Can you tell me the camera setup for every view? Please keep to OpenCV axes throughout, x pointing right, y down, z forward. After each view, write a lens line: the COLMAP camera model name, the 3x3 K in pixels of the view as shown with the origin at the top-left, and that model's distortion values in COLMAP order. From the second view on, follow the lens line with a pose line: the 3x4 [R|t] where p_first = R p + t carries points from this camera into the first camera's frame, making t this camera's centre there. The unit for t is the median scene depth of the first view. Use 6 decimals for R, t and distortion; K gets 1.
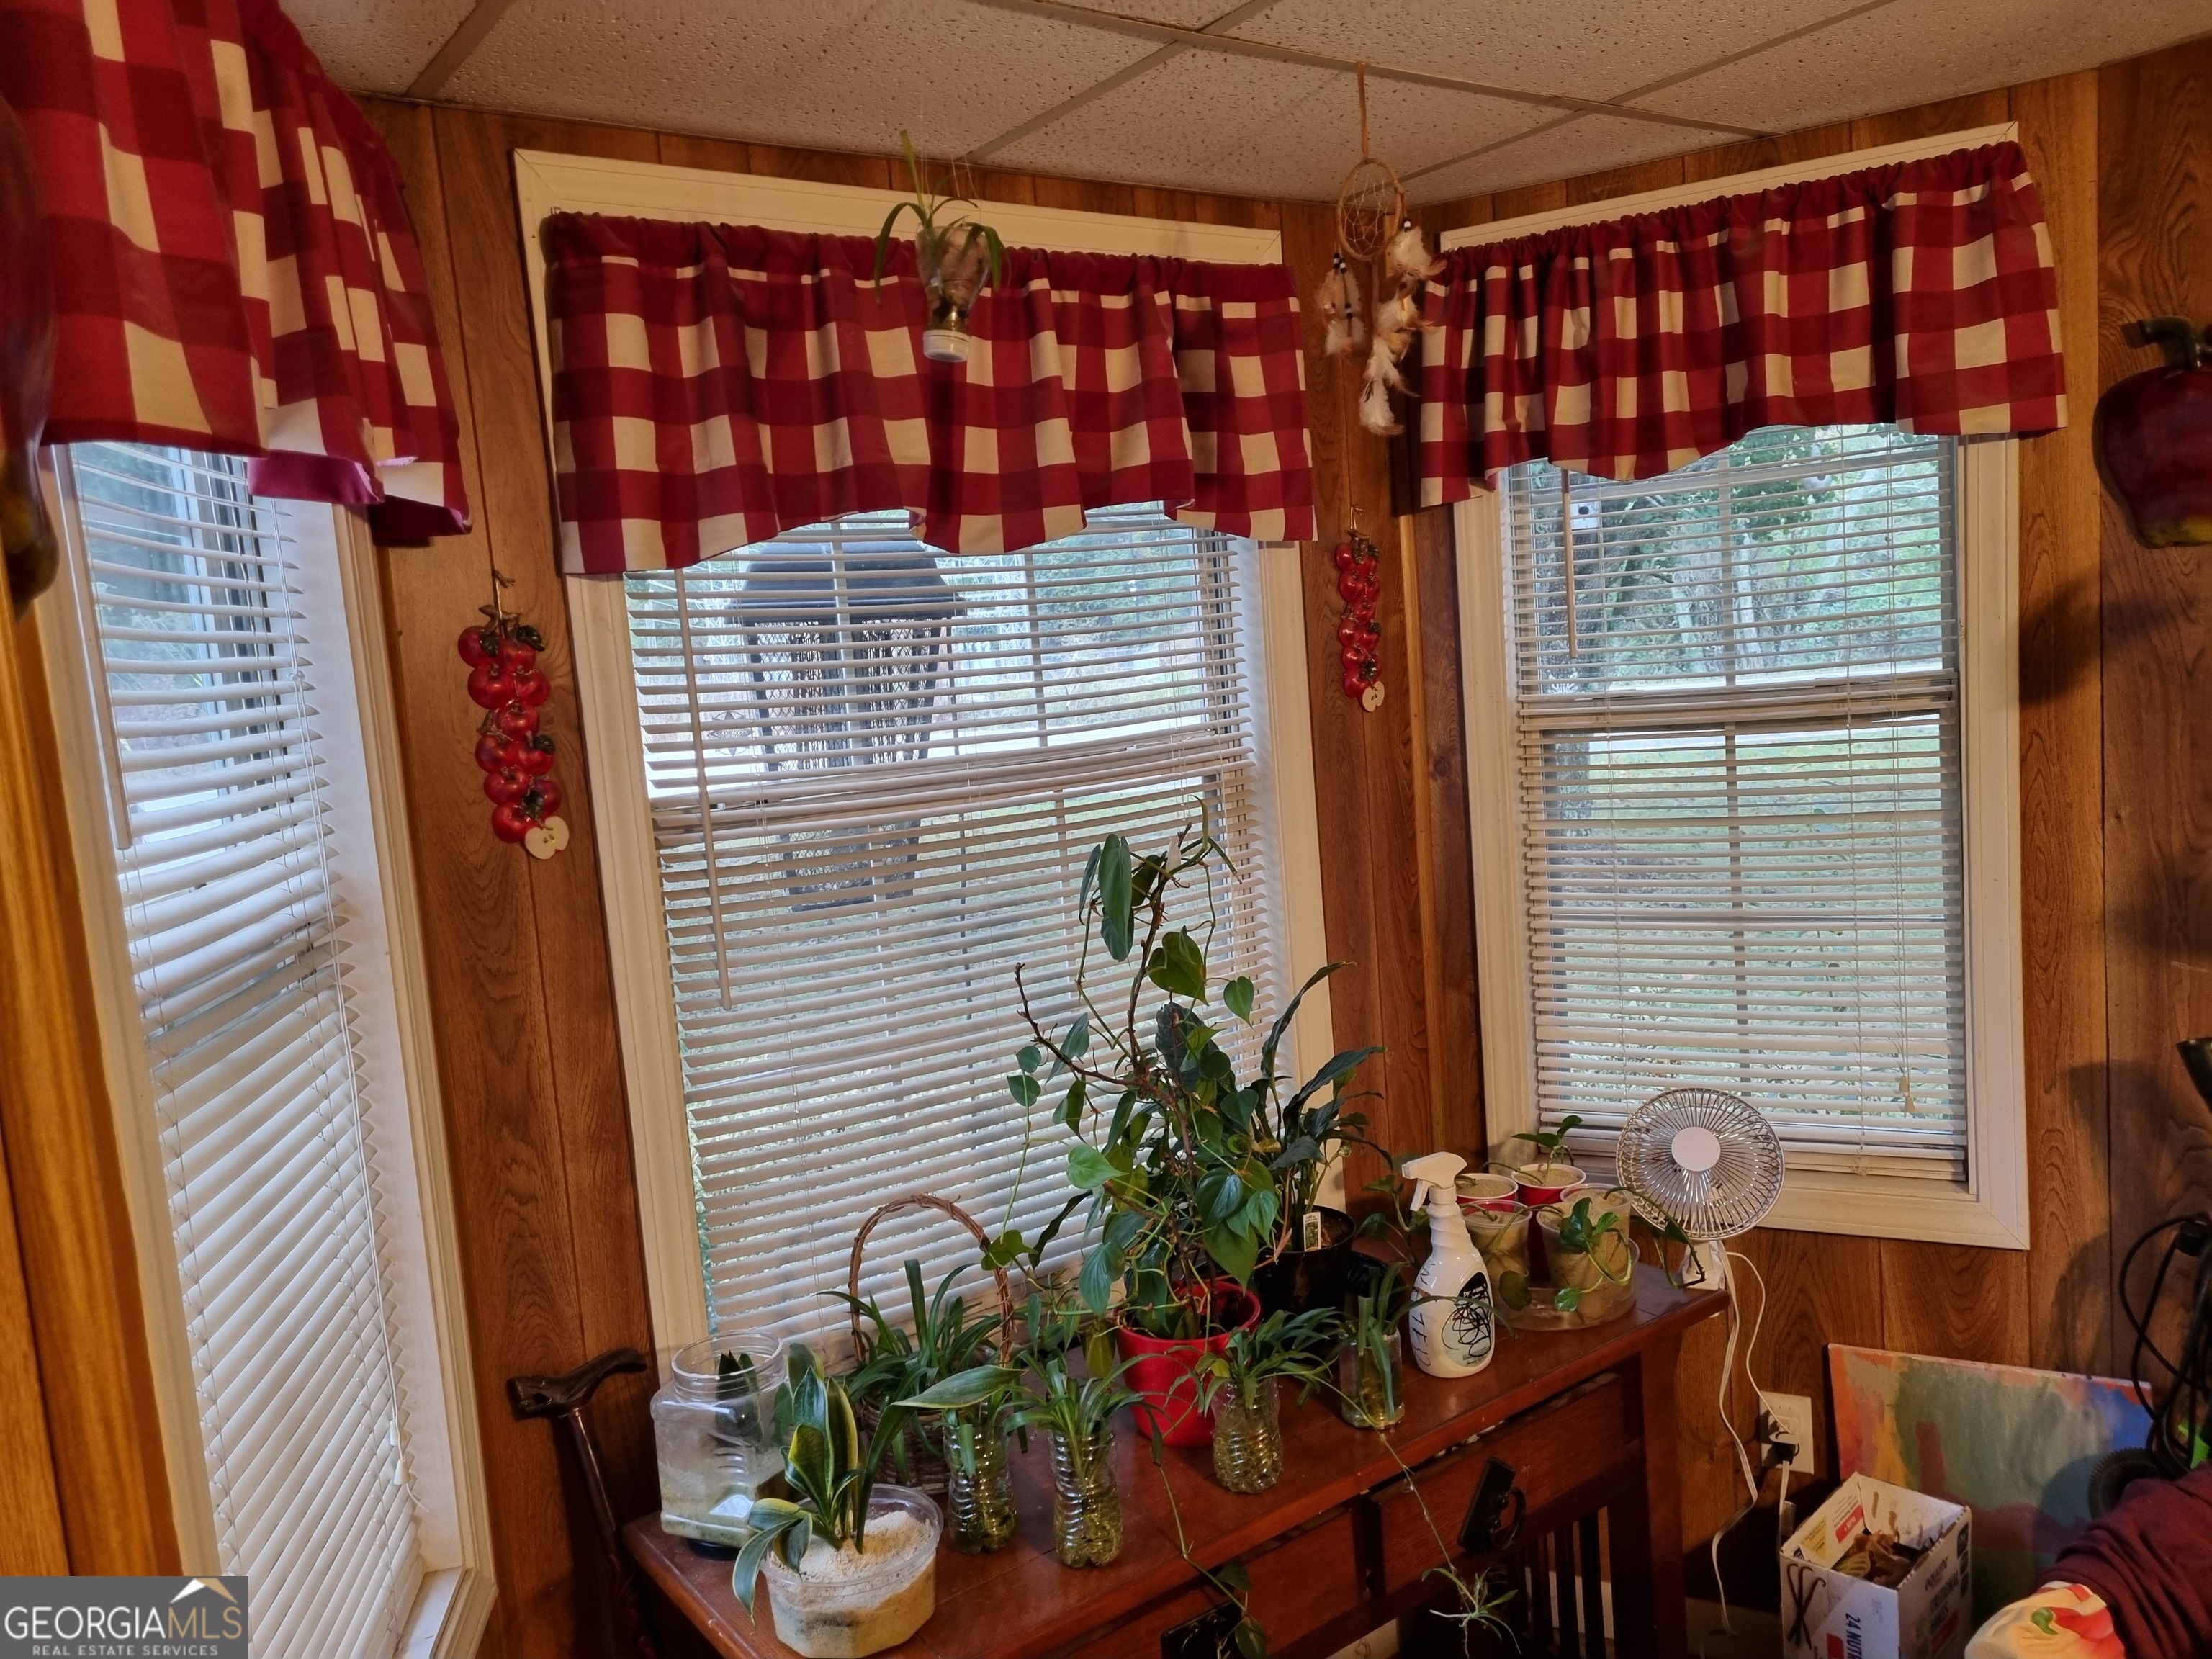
lens RADIAL K [[1654.3, 0, 1105.9], [0, 1654.3, 801.4], [0, 0, 1]] dist [0.063564, -0.000312]
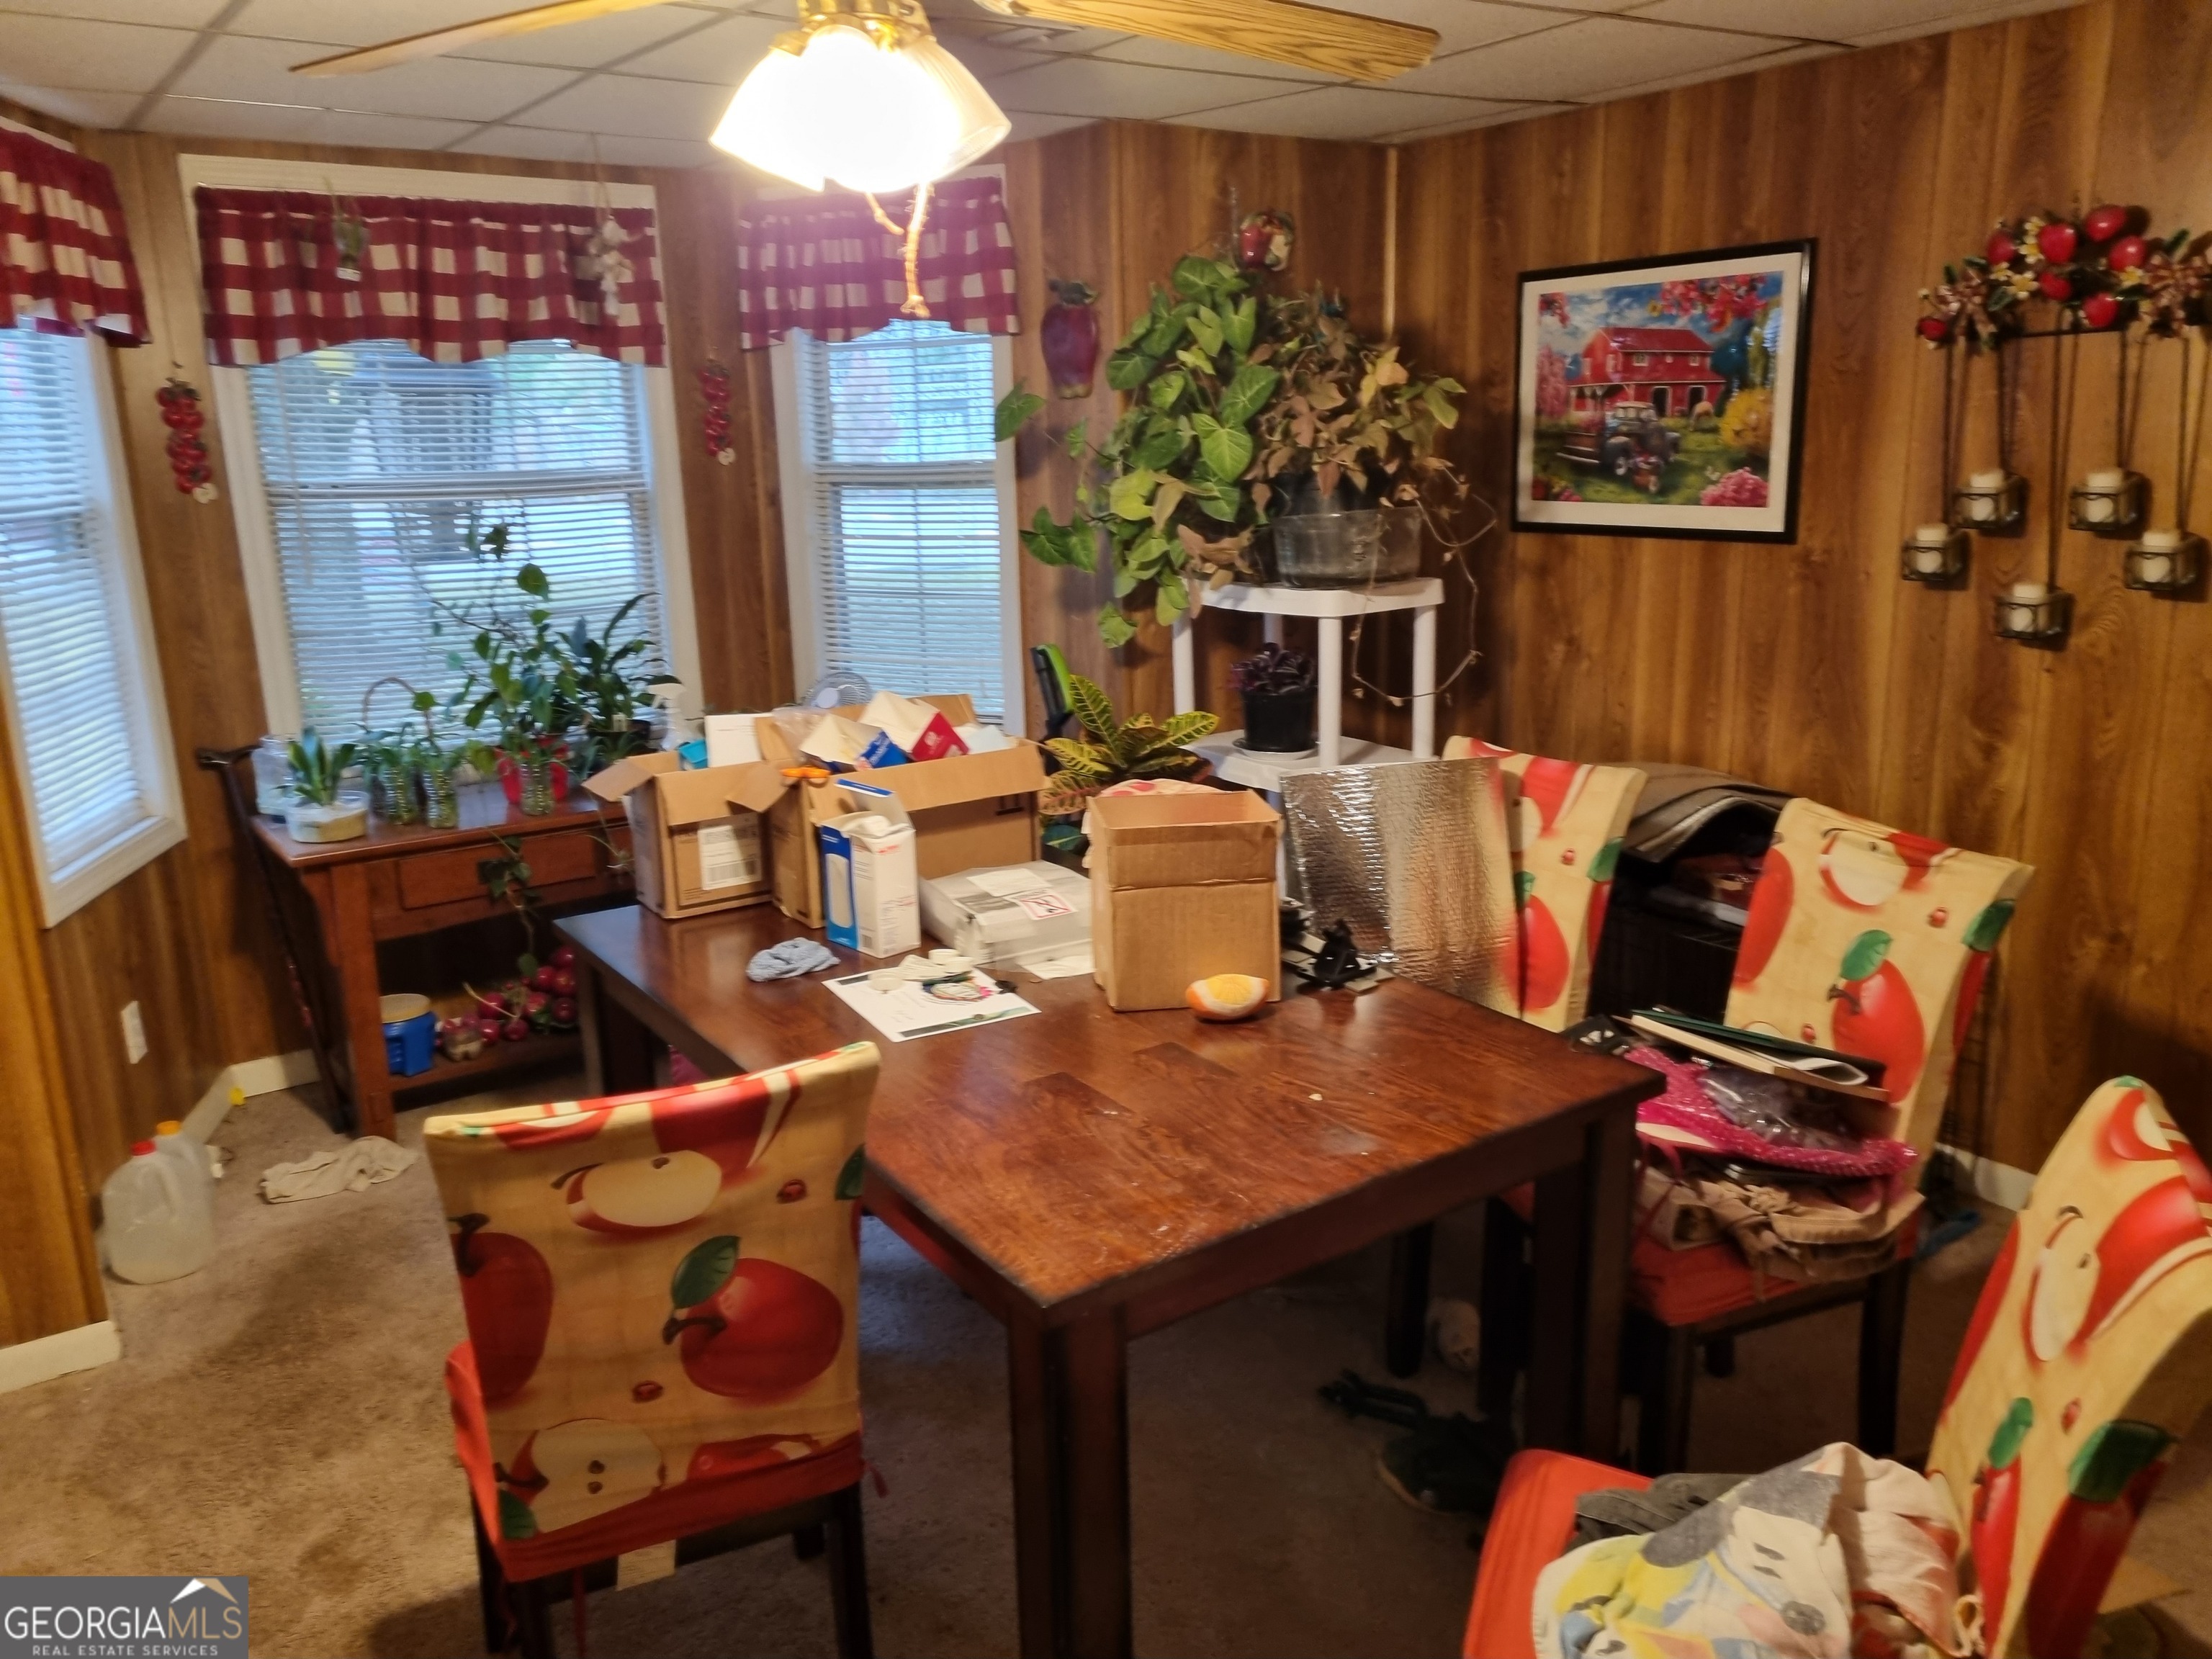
lens RADIAL K [[1654.6, 0, 1090.5], [0, 1654.6, 823.6], [0, 0, 1]] dist [0.074608, -0.062753]
pose [[0.998365, 0.057101, -0.002699, 0.792980], [-0.056122, 0.988038, 0.143634, 0.064744], [0.010868, -0.143248, 0.989627, -1.123224]]
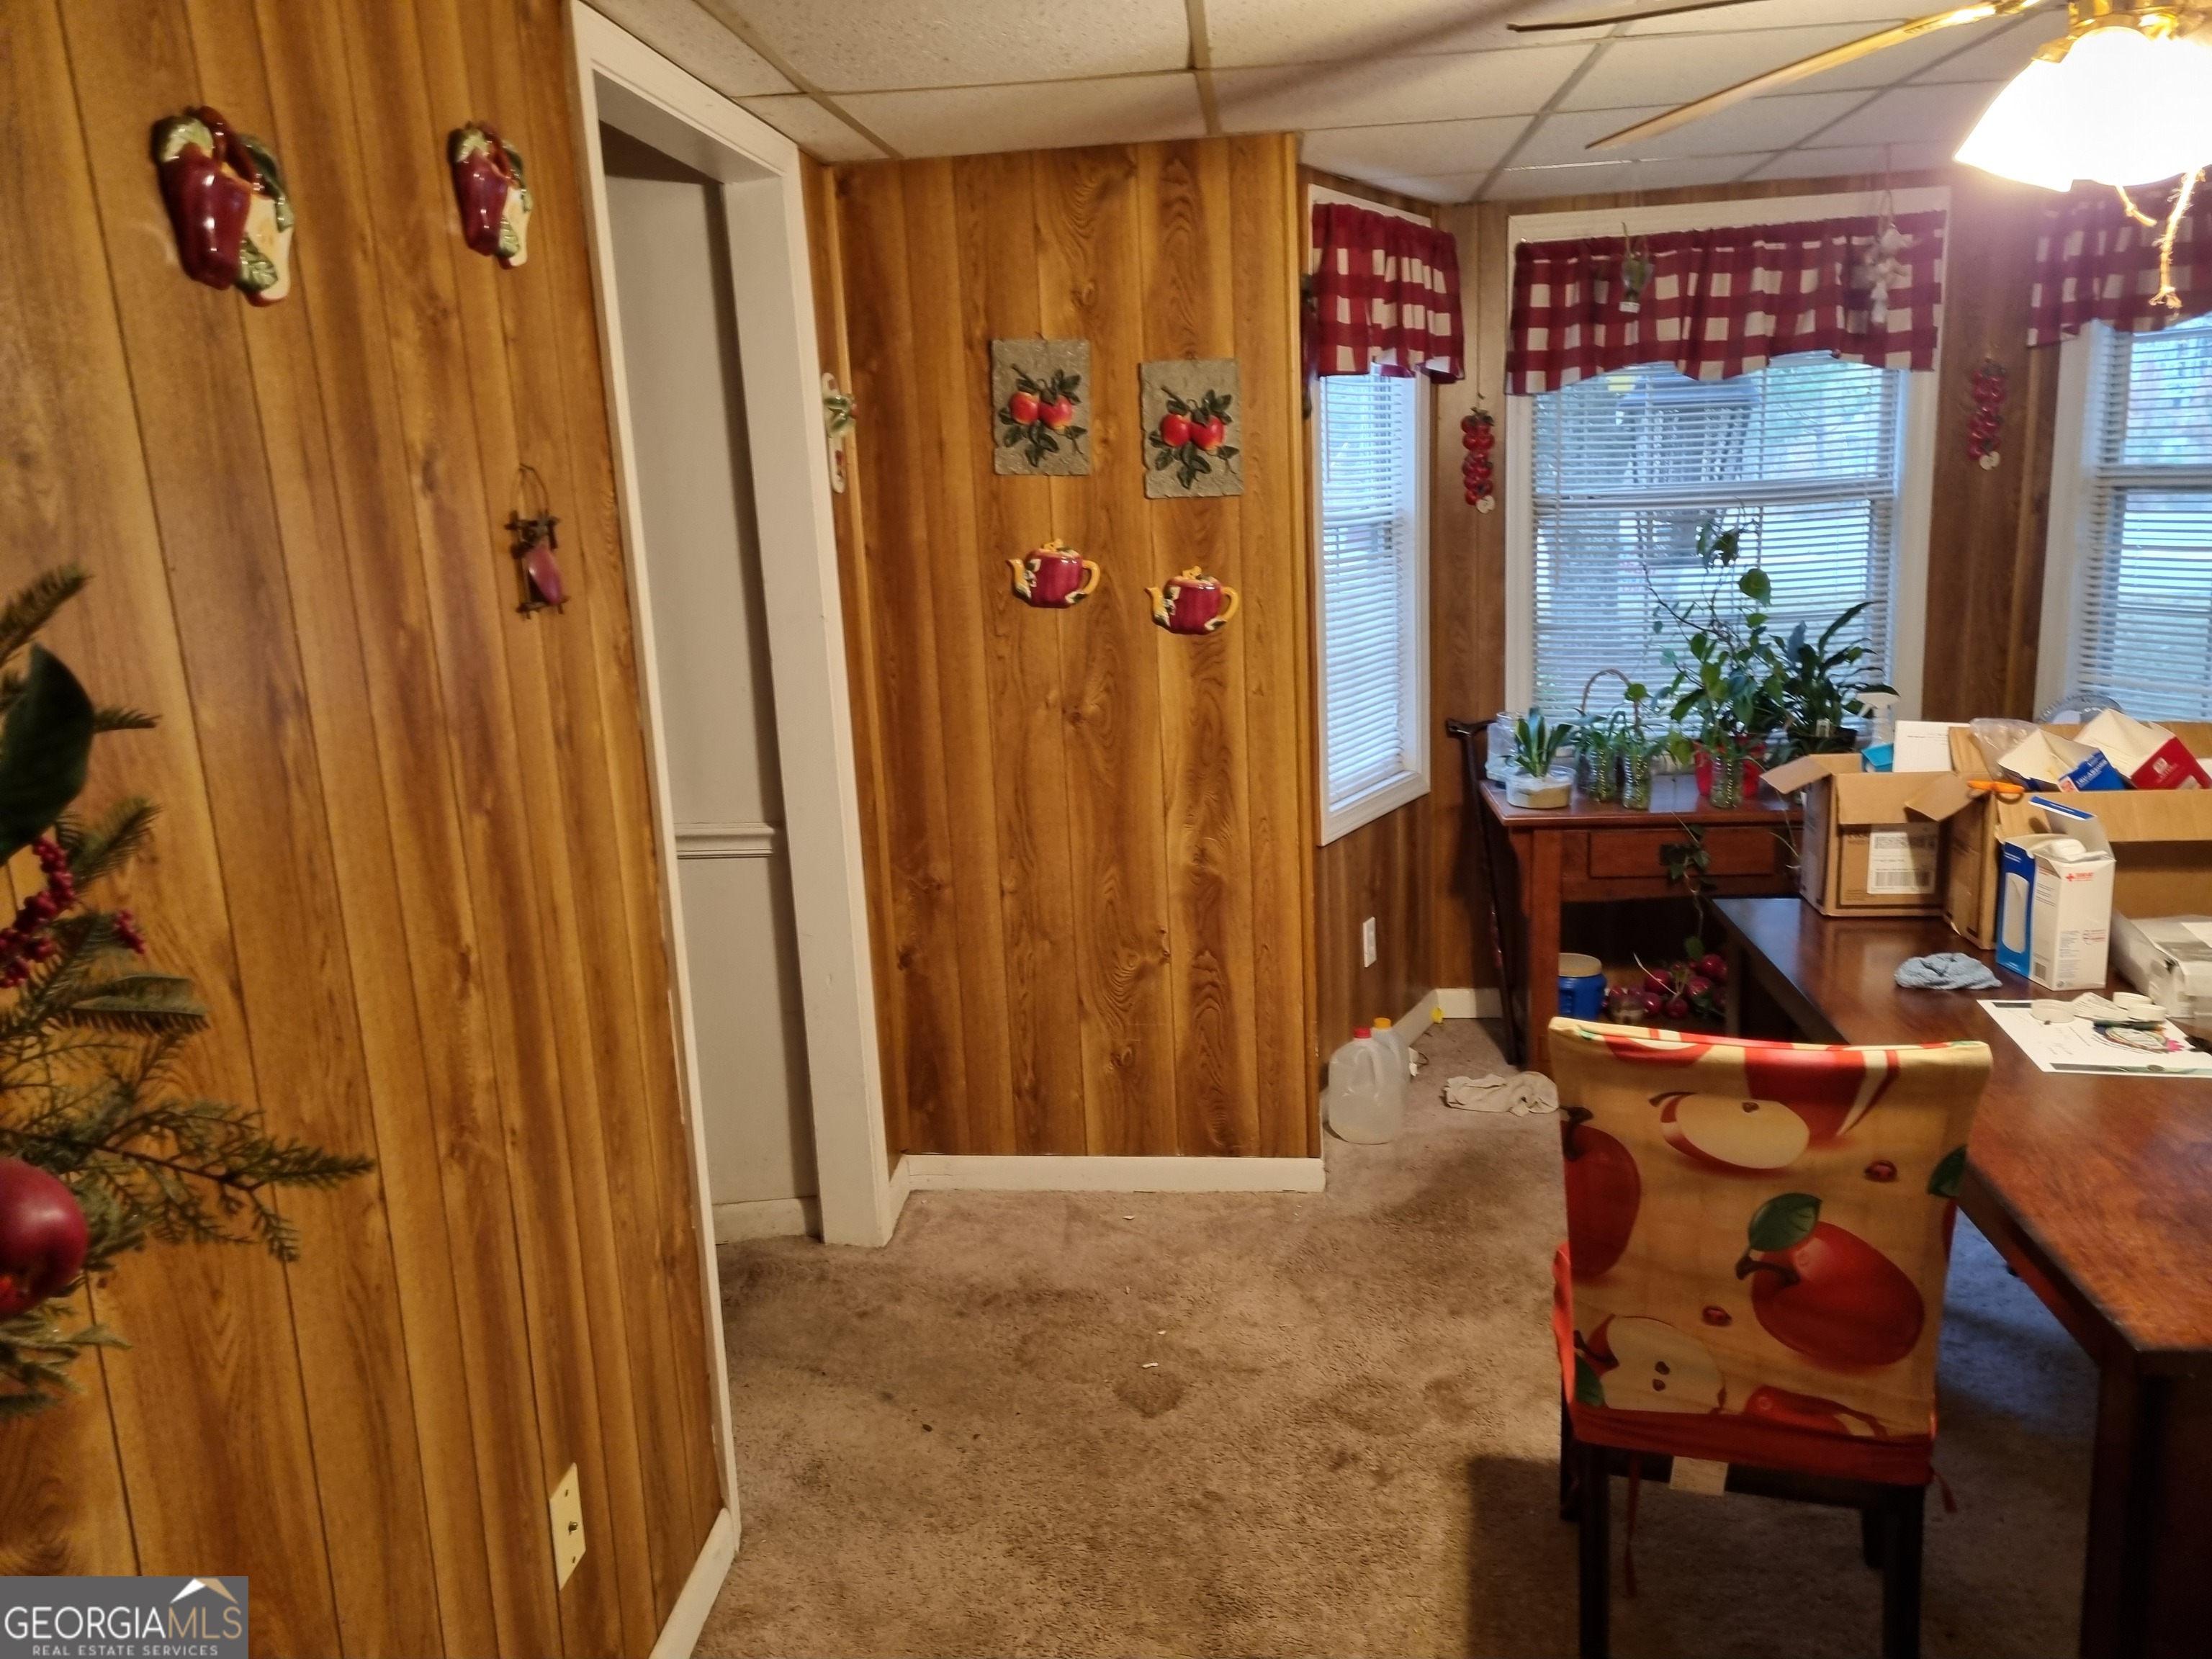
lens RADIAL K [[1654.6, 0, 1090.5], [0, 1654.6, 823.6], [0, 0, 1]] dist [0.074608, -0.062753]
pose [[0.744010, 0.182647, -0.642721, 0.888949], [-0.079882, 0.979329, 0.185833, 0.072161], [0.663377, -0.086920, 0.743220, -1.245648]]
